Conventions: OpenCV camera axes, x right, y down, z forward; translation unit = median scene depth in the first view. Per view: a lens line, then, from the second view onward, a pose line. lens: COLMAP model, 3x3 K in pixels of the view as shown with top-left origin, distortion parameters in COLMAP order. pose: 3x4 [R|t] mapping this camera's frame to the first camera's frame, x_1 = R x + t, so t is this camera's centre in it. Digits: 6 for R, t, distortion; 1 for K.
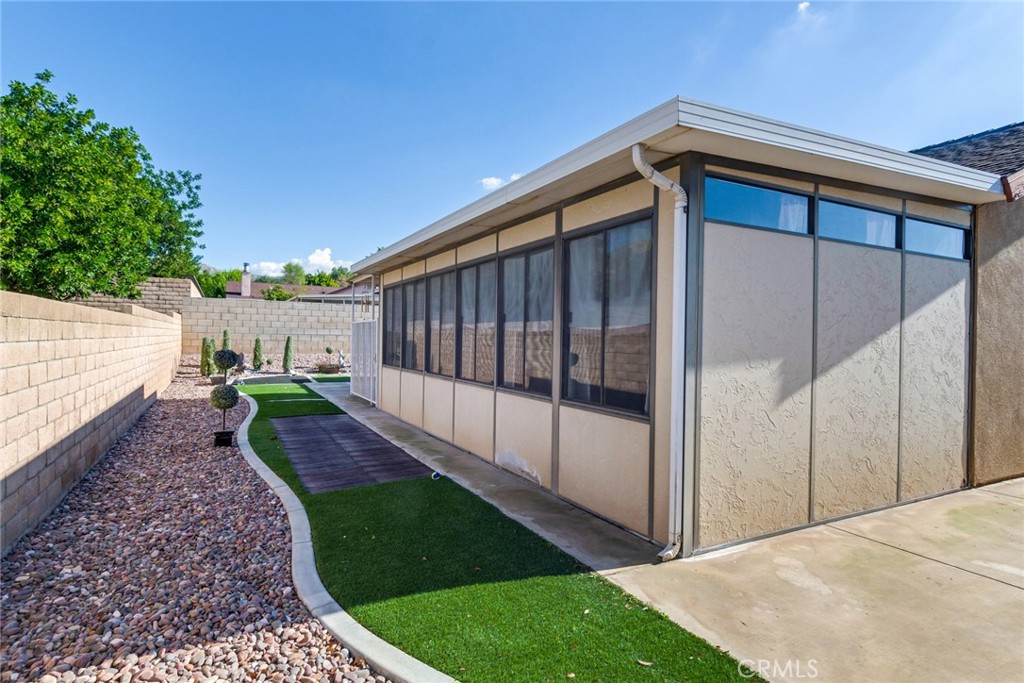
lens RADIAL K [[544.6, 0, 506.0], [0, 544.6, 342.7], [0, 0, 1]] dist [0.017335, -0.006662]
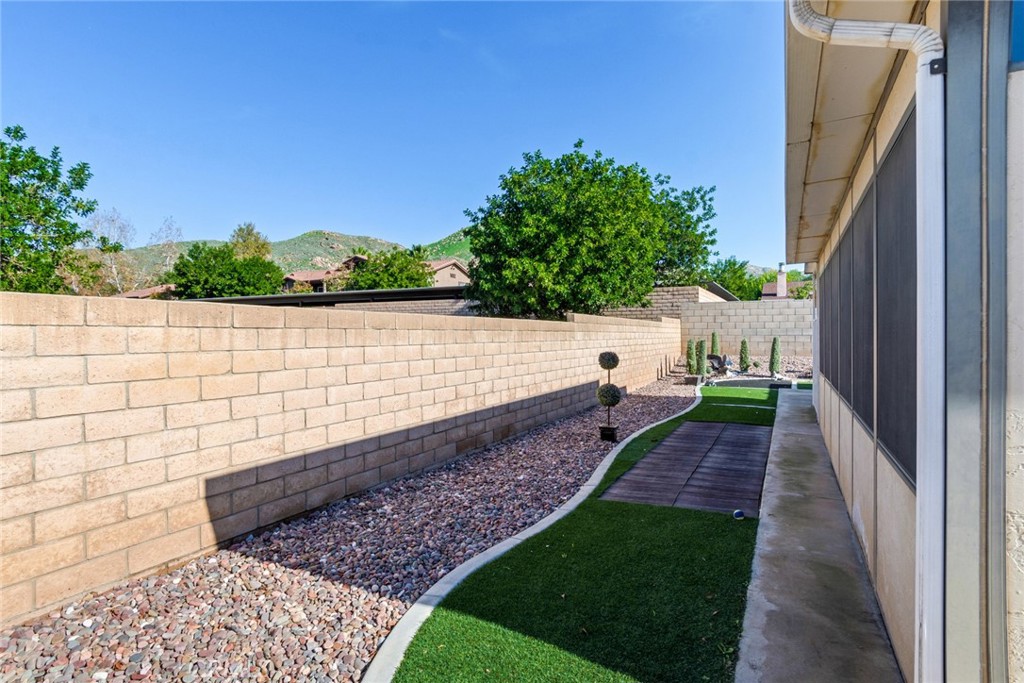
lens RADIAL K [[544.6, 0, 507.5], [0, 544.6, 336.9], [0, 0, 1]] dist [0.017335, -0.006662]
pose [[0.569448, -0.015129, -0.821888, 0.138808], [0.004469, 0.999873, -0.015308, -0.000555], [0.822015, 0.005044, 0.569443, 0.115030]]
